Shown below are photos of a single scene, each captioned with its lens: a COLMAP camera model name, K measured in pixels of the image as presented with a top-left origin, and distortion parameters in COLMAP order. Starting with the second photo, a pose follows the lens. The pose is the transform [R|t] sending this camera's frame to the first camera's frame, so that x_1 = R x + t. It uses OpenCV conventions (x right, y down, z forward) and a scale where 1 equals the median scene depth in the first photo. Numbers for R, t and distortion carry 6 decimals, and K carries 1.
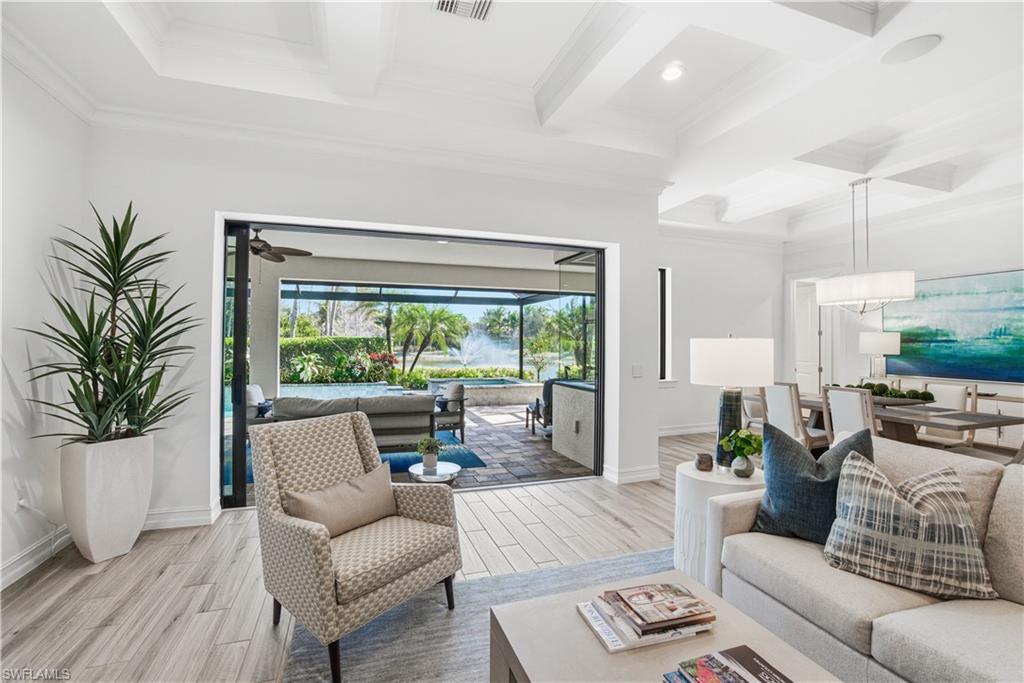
lens RADIAL K [[458.7, 0, 512.0], [0, 458.7, 341.5], [0, 0, 1]] dist [-0.096160, 0.054037]
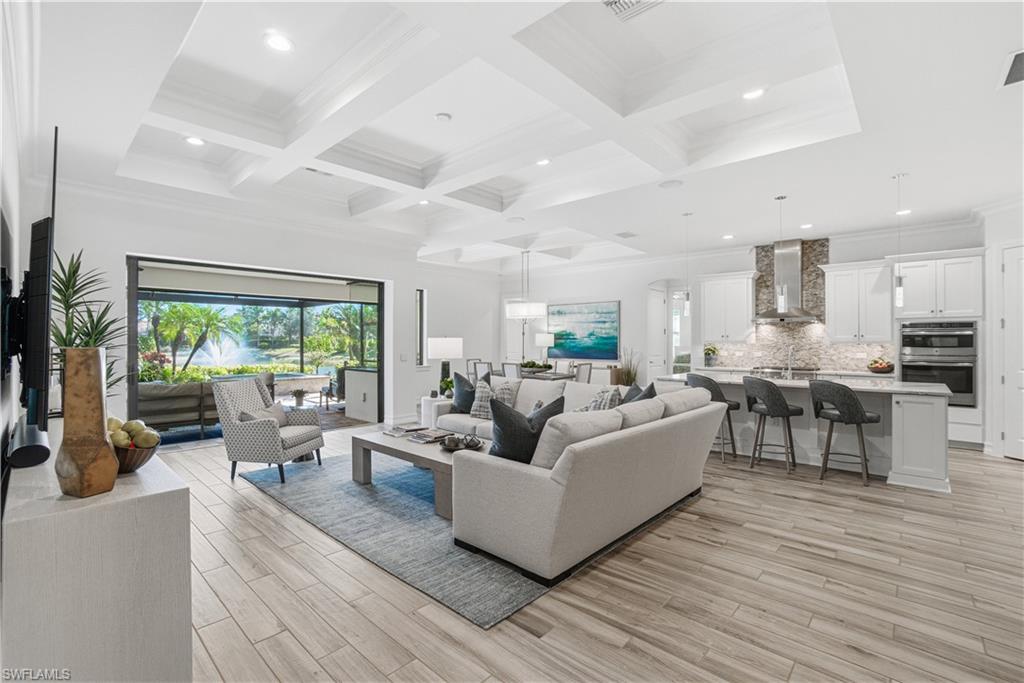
lens RADIAL K [[458.7, 0, 512.0], [0, 458.7, 341.5], [0, 0, 1]] dist [-0.096160, 0.054037]
pose [[0.877957, -0.006220, 0.478699, -0.174112], [0.004683, 0.999979, 0.004404, 0.001099], [-0.478717, -0.001625, 0.877968, -0.650584]]
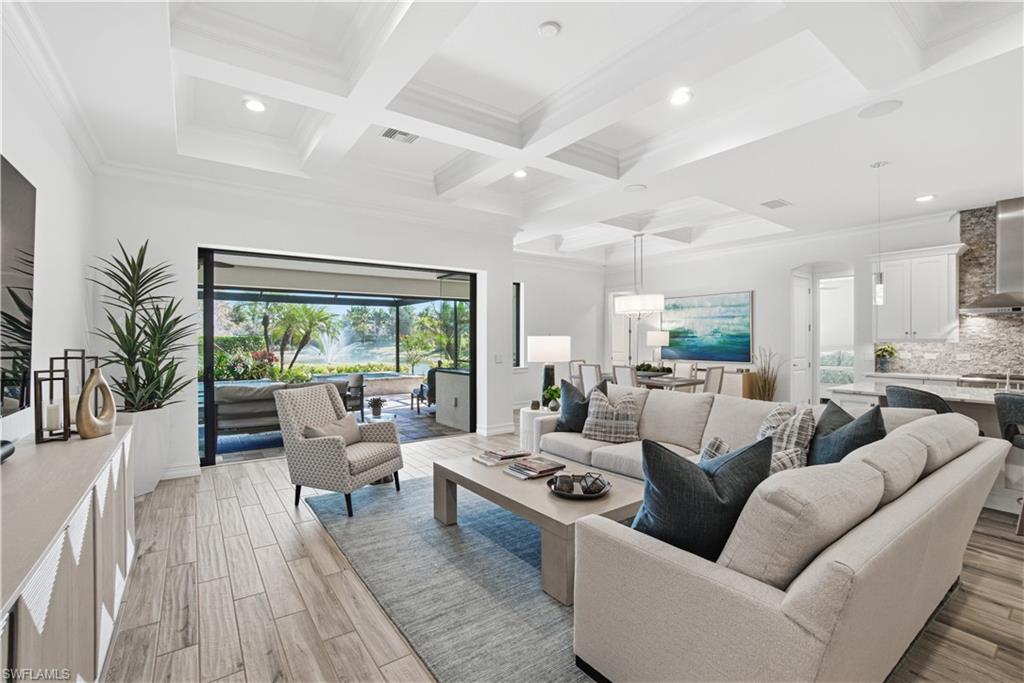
lens RADIAL K [[458.7, 0, 512.0], [0, 458.7, 341.5], [0, 0, 1]] dist [-0.096160, 0.054037]
pose [[0.956803, -0.008523, 0.290613, -0.109043], [0.006928, 0.999955, 0.006515, 0.000488], [-0.290655, -0.004220, 0.956819, -0.412517]]
